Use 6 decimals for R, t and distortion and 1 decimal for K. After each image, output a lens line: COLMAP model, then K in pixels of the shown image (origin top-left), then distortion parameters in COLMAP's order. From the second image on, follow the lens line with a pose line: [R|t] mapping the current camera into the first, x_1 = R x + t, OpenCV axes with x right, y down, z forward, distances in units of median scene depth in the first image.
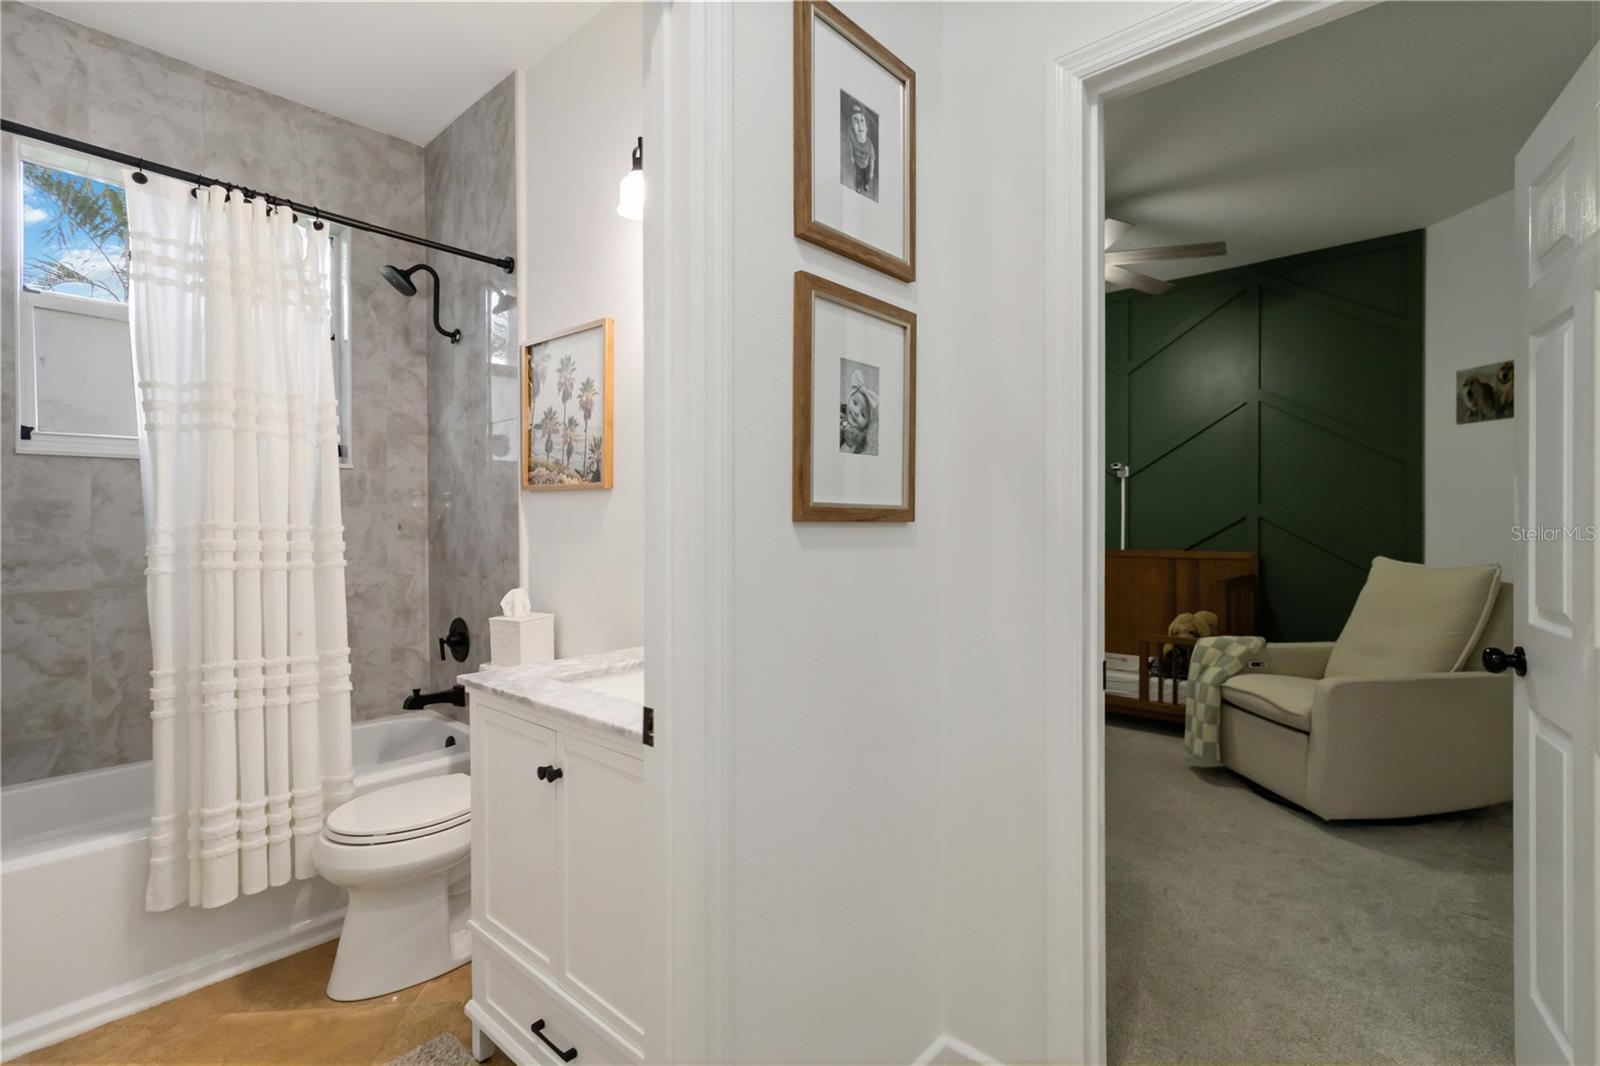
lens RADIAL K [[733.3, 0, 811.6], [0, 733.3, 525.8], [0, 0, 1]] dist [0.003099, 0.000151]
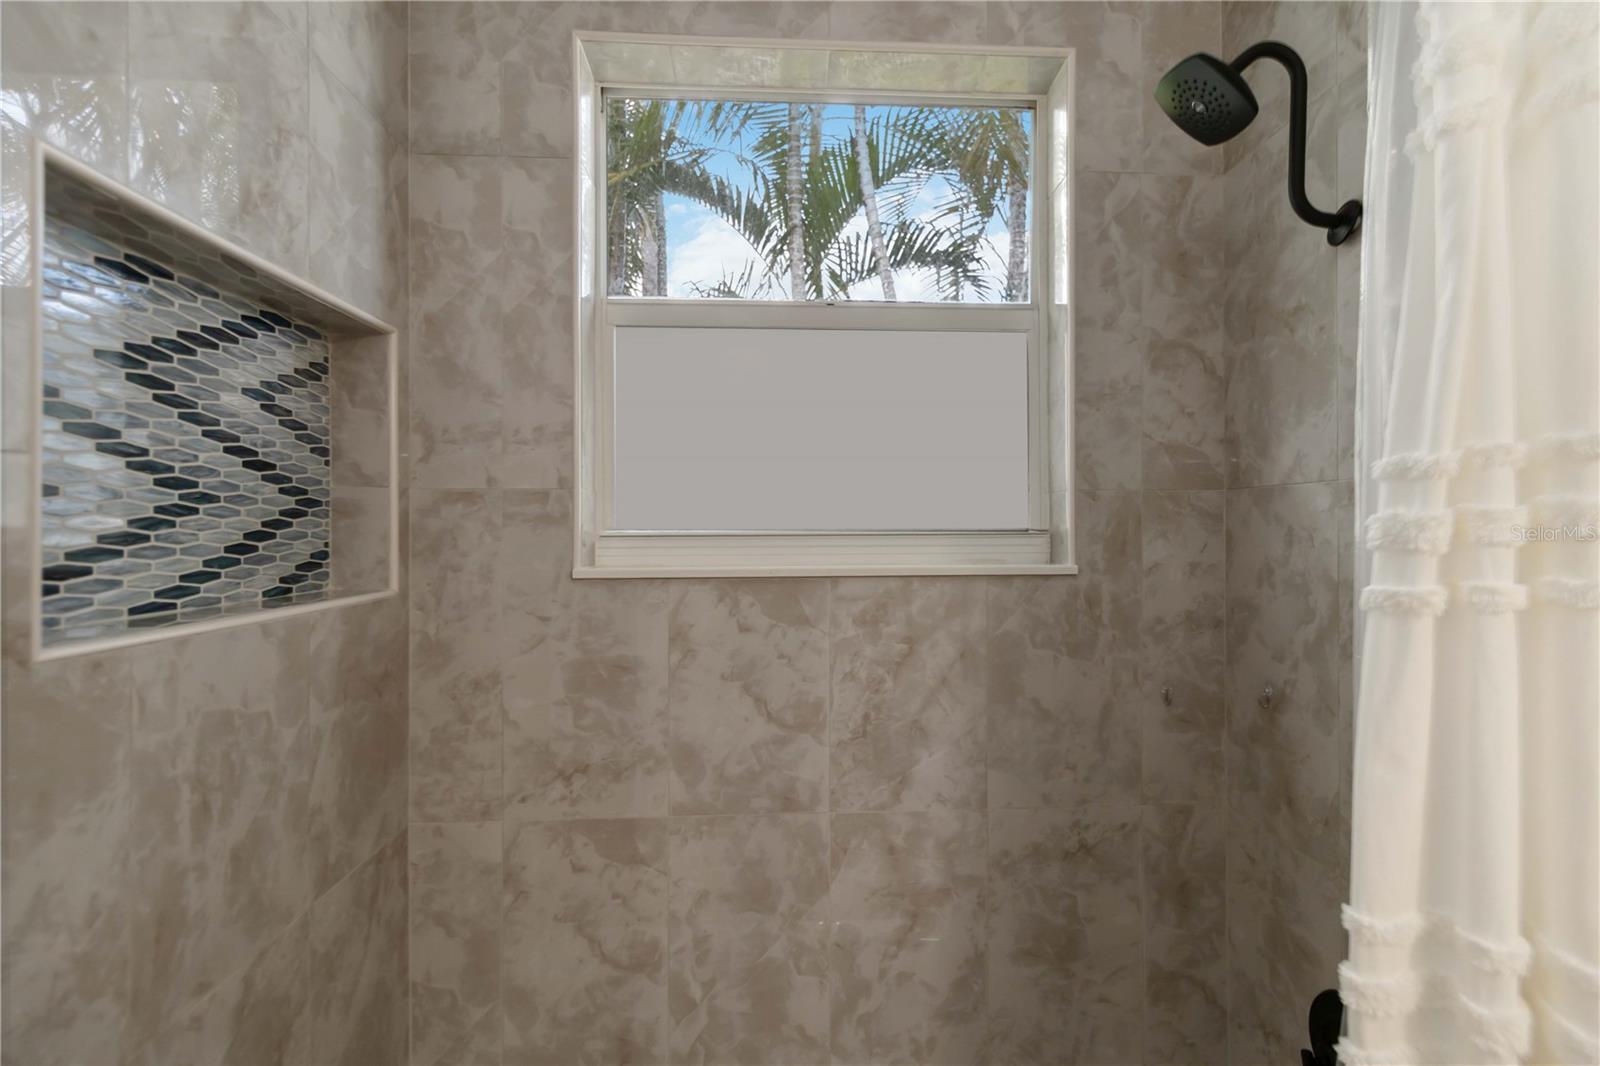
lens RADIAL K [[733.3, 0, 811.6], [0, 733.3, 525.8], [0, 0, 1]] dist [0.003099, 0.000151]
pose [[0.697761, -0.000987, -0.716330, -0.406719], [-0.003963, 0.999978, -0.005238, -0.103954], [0.716320, 0.006494, 0.697742, 0.553372]]
